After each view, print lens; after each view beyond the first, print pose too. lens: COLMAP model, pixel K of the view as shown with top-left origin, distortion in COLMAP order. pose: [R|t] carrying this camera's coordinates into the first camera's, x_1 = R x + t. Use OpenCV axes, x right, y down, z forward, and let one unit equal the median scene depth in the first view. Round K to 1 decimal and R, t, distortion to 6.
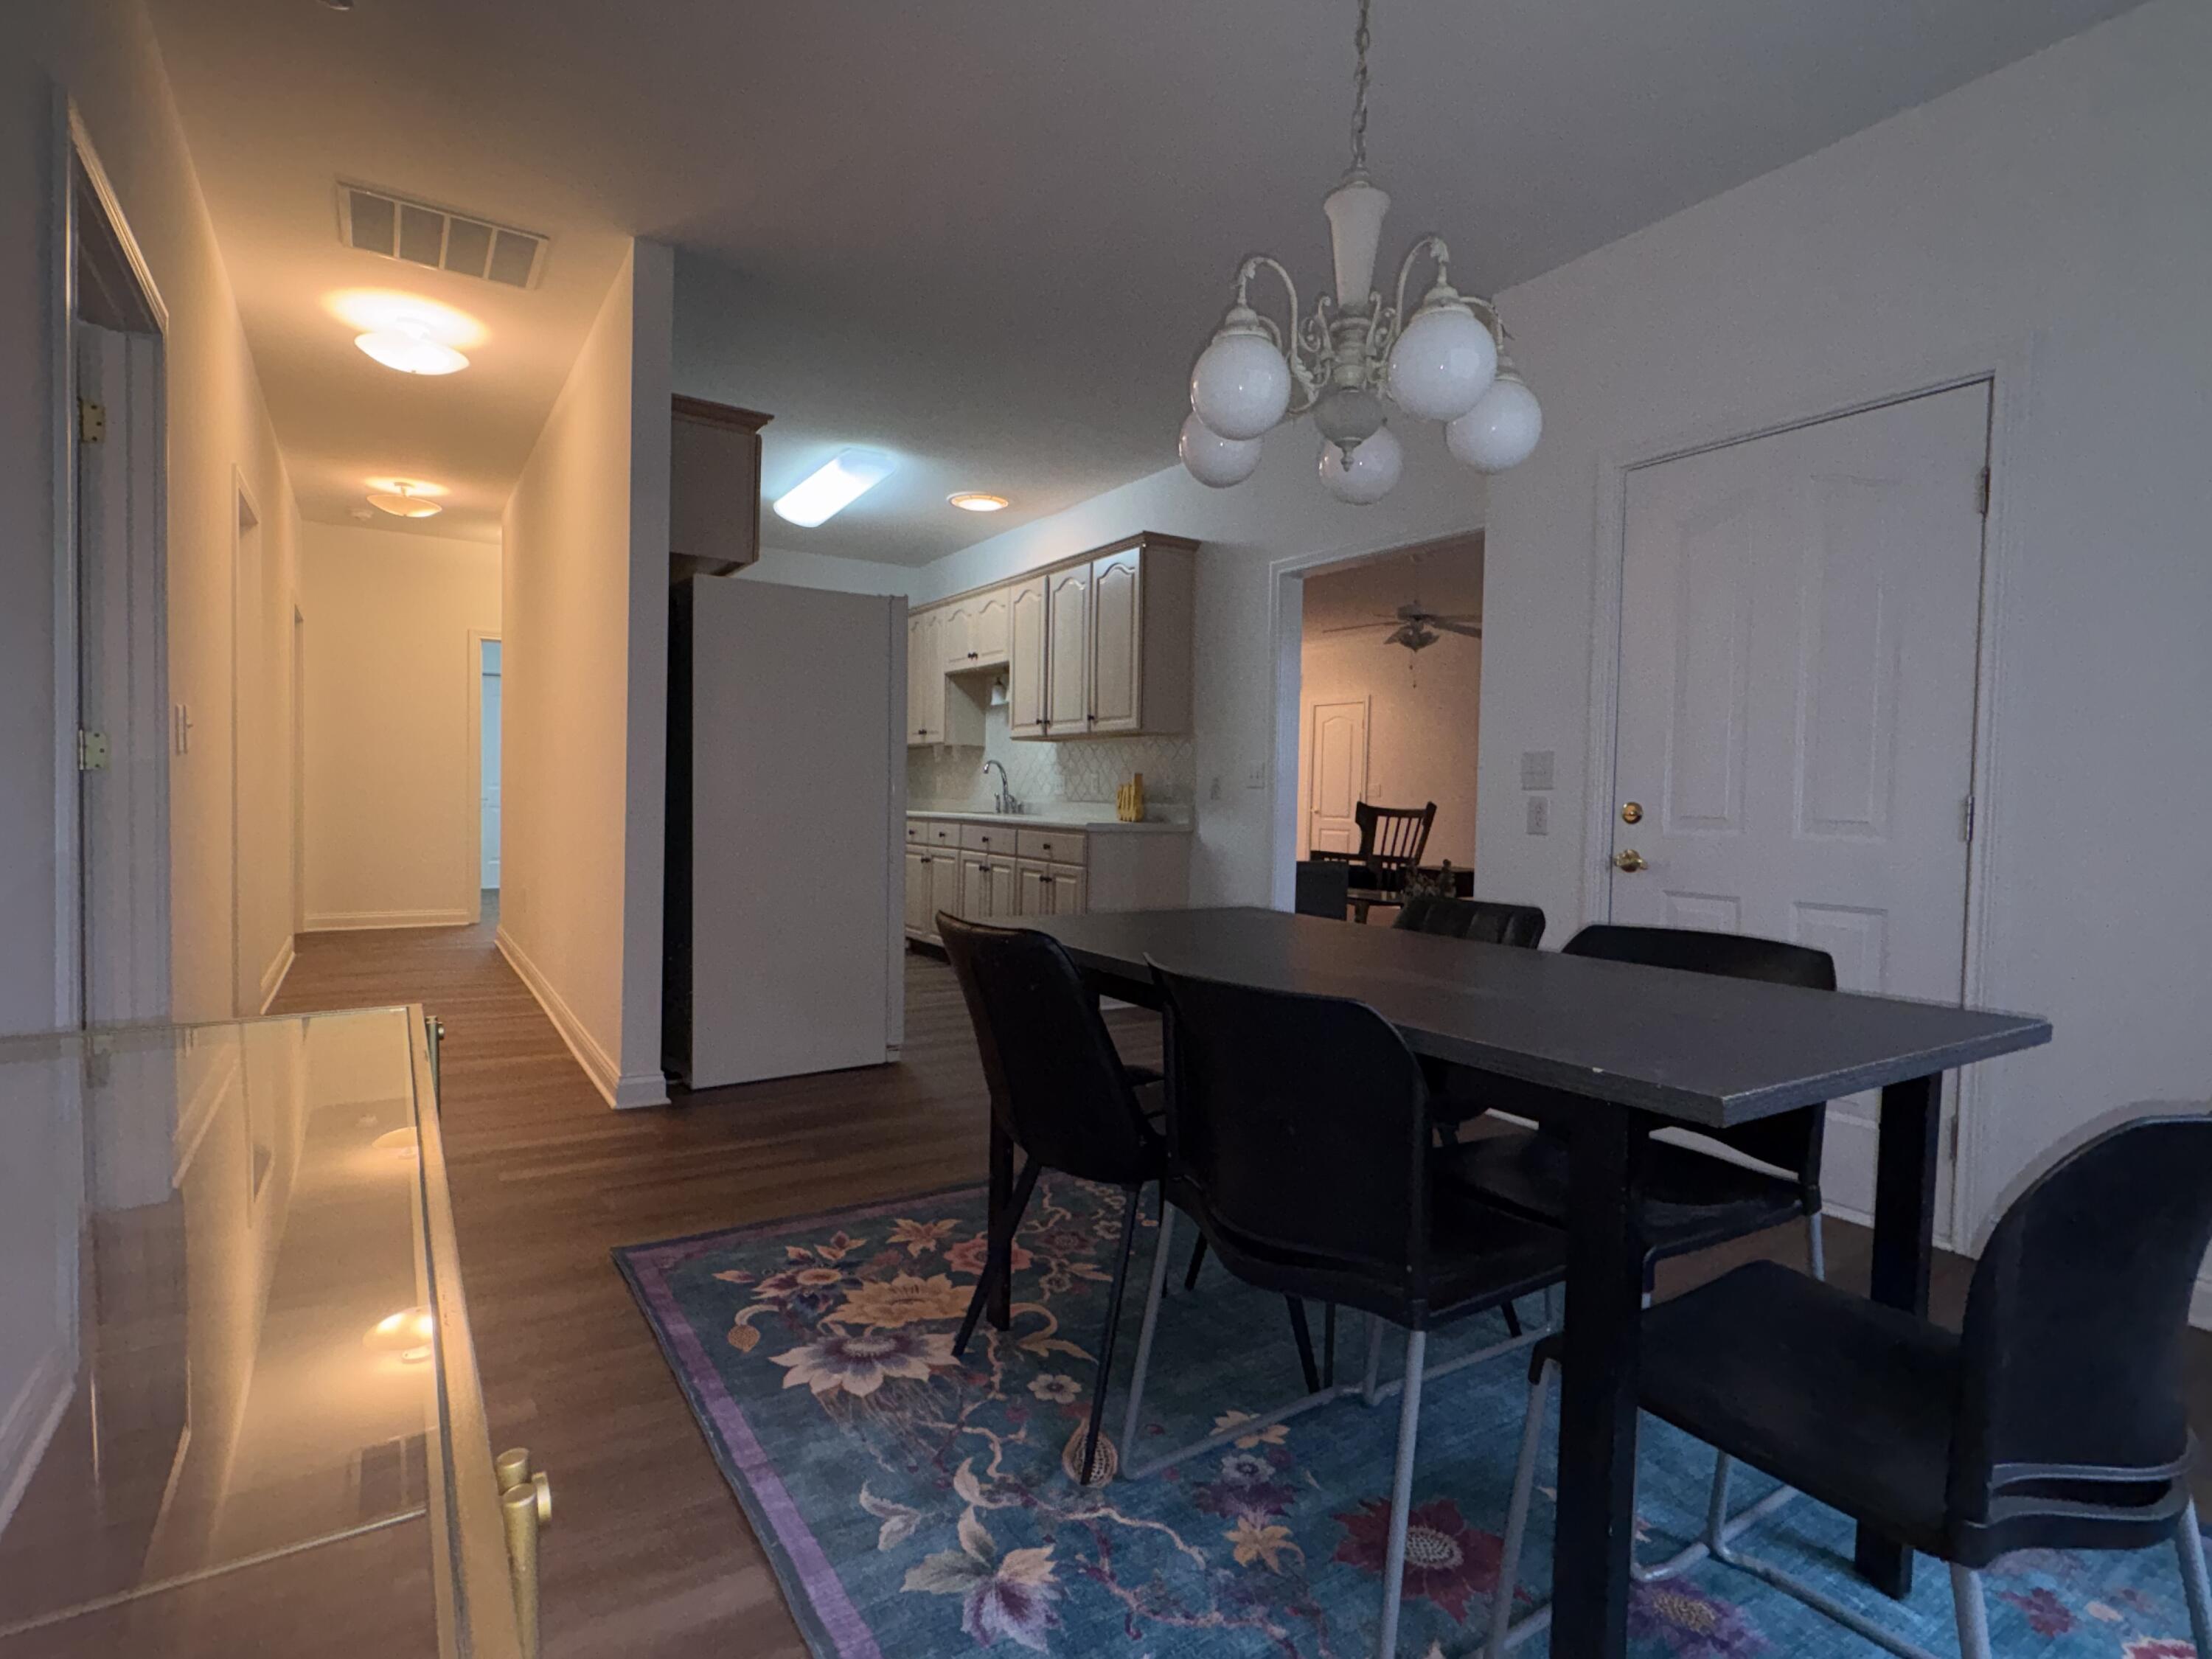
lens RADIAL K [[1116.0, 0, 1106.0], [0, 1116.0, 829.5], [0, 0, 1]] dist [0.002965, -0.000757]
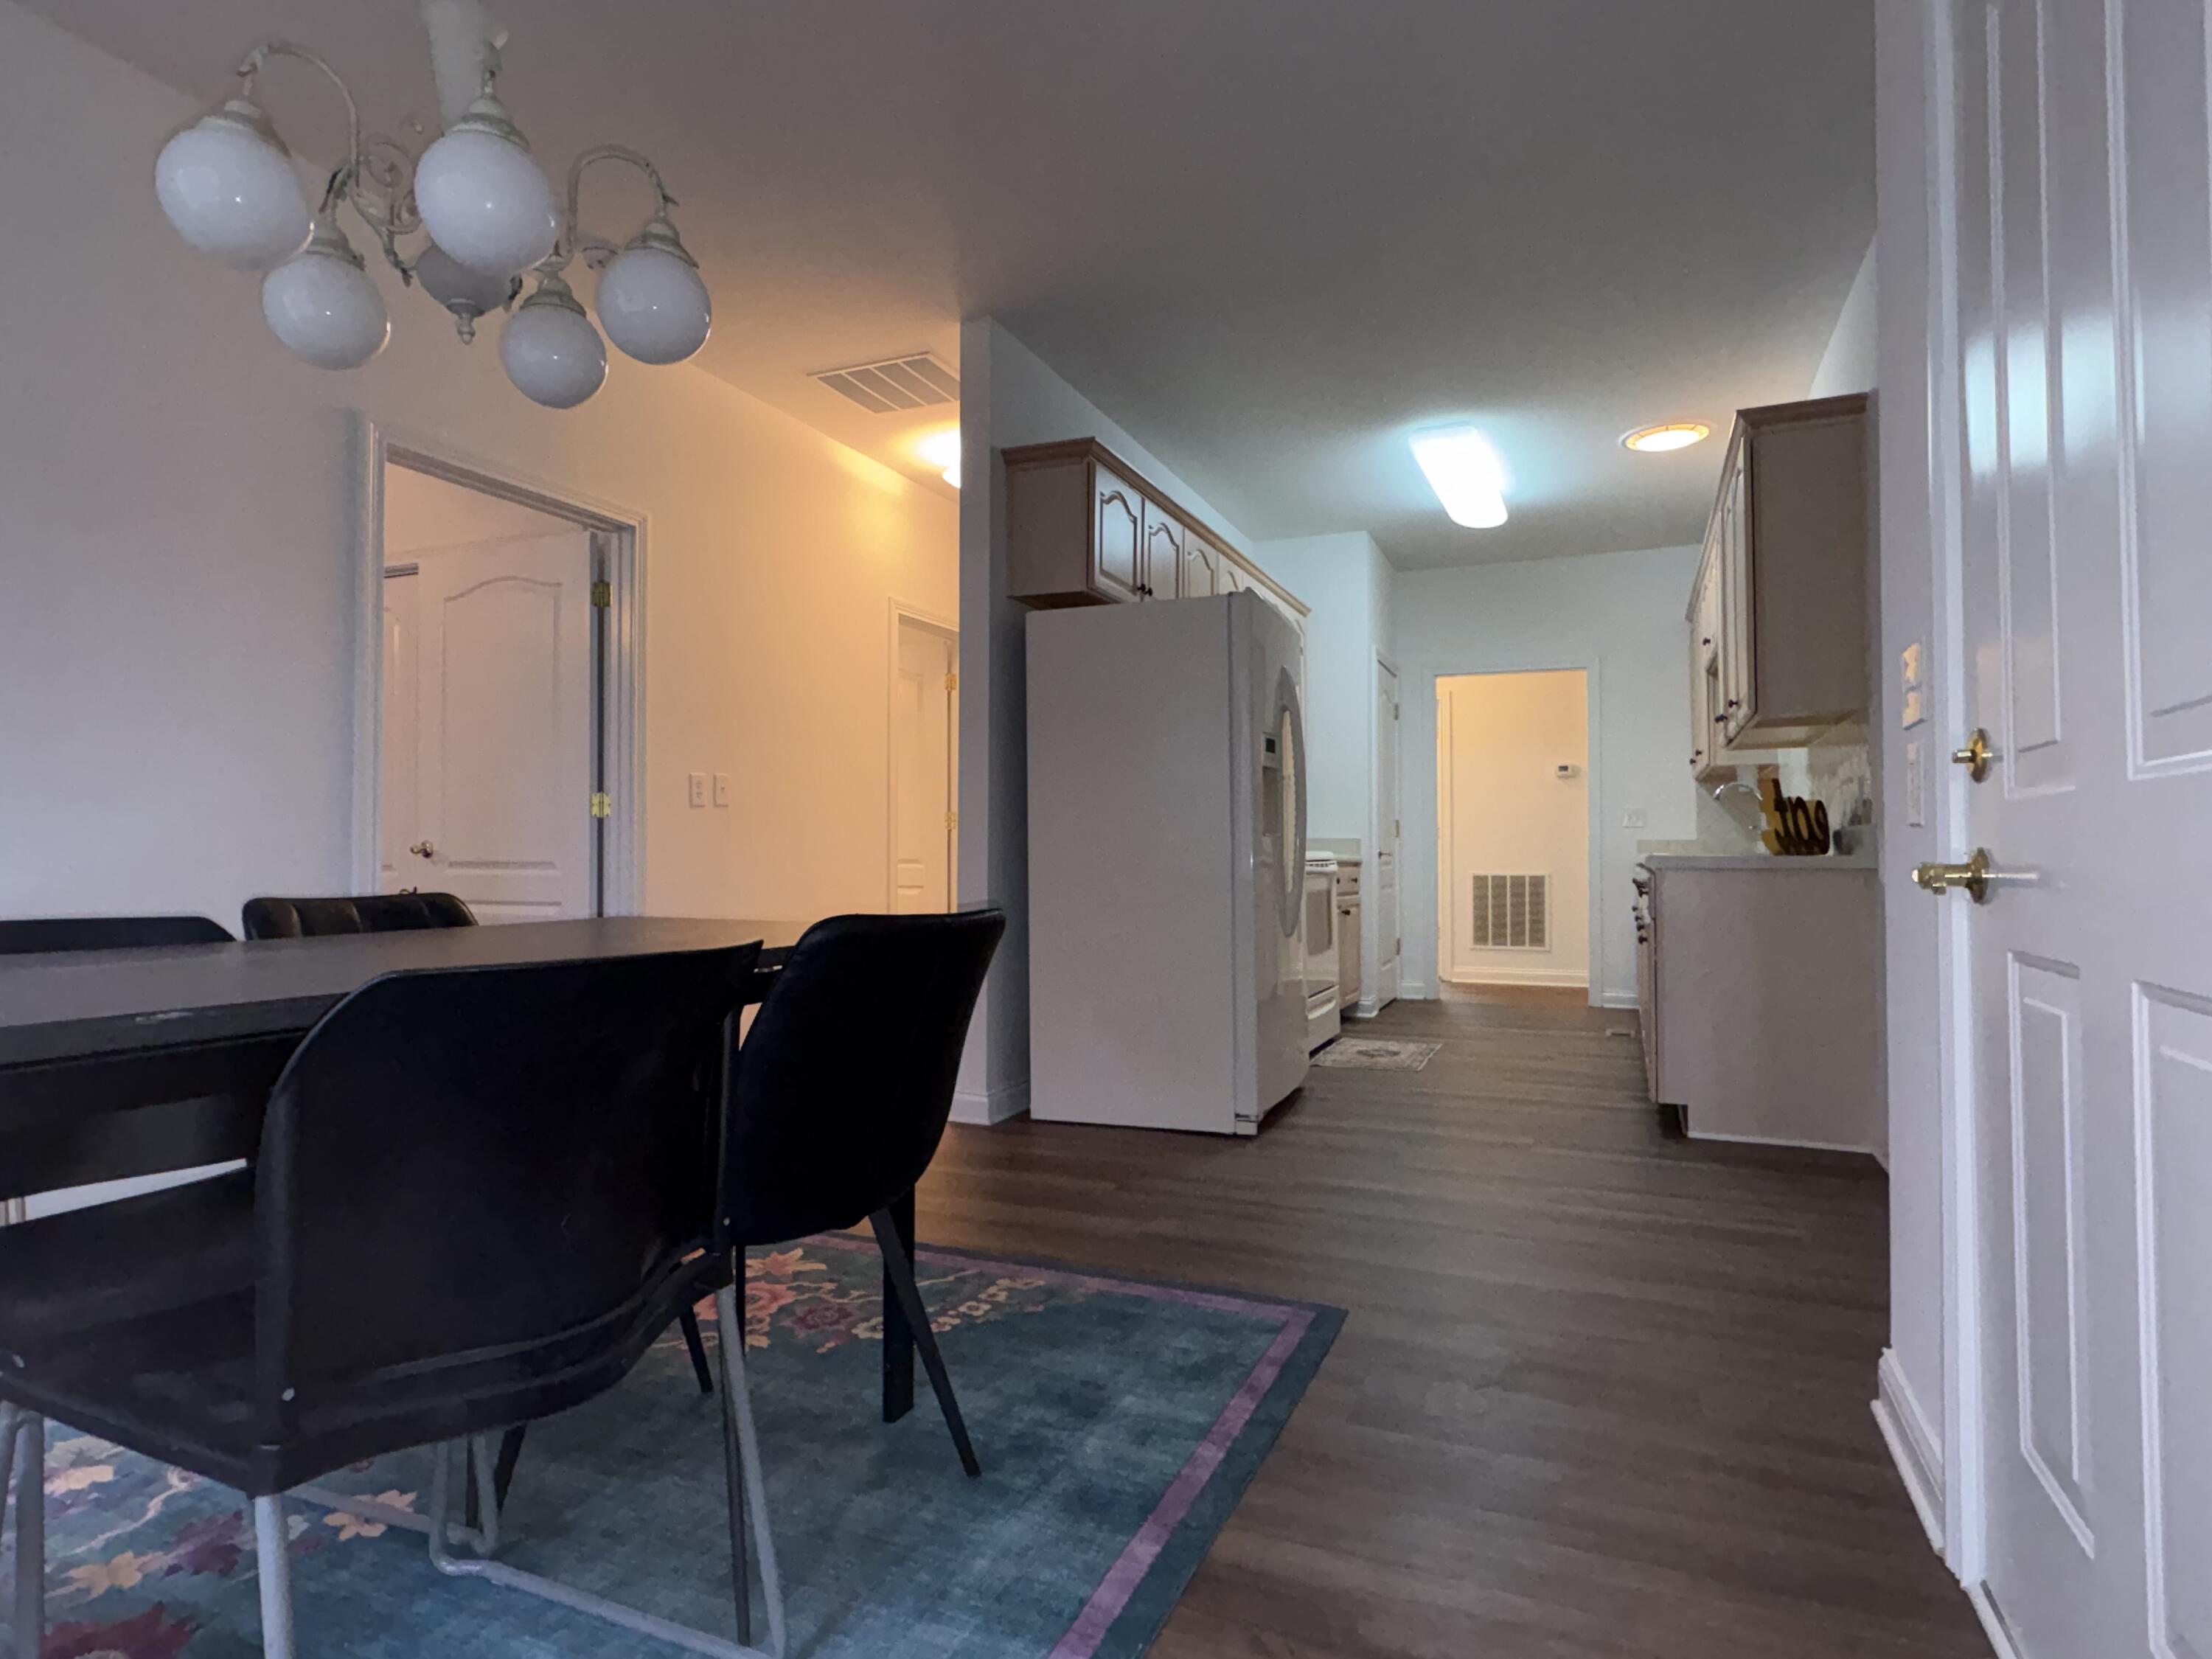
lens RADIAL K [[1189.8, 0, 1106.0], [0, 1189.8, 829.5], [0, 0, 1]] dist [0.000467, -0.000437]
pose [[0.563179, -0.043187, -0.825206, 0.808412], [-0.012178, 0.998091, -0.060546, 0.052775], [0.826245, 0.044148, 0.561578, 0.635615]]
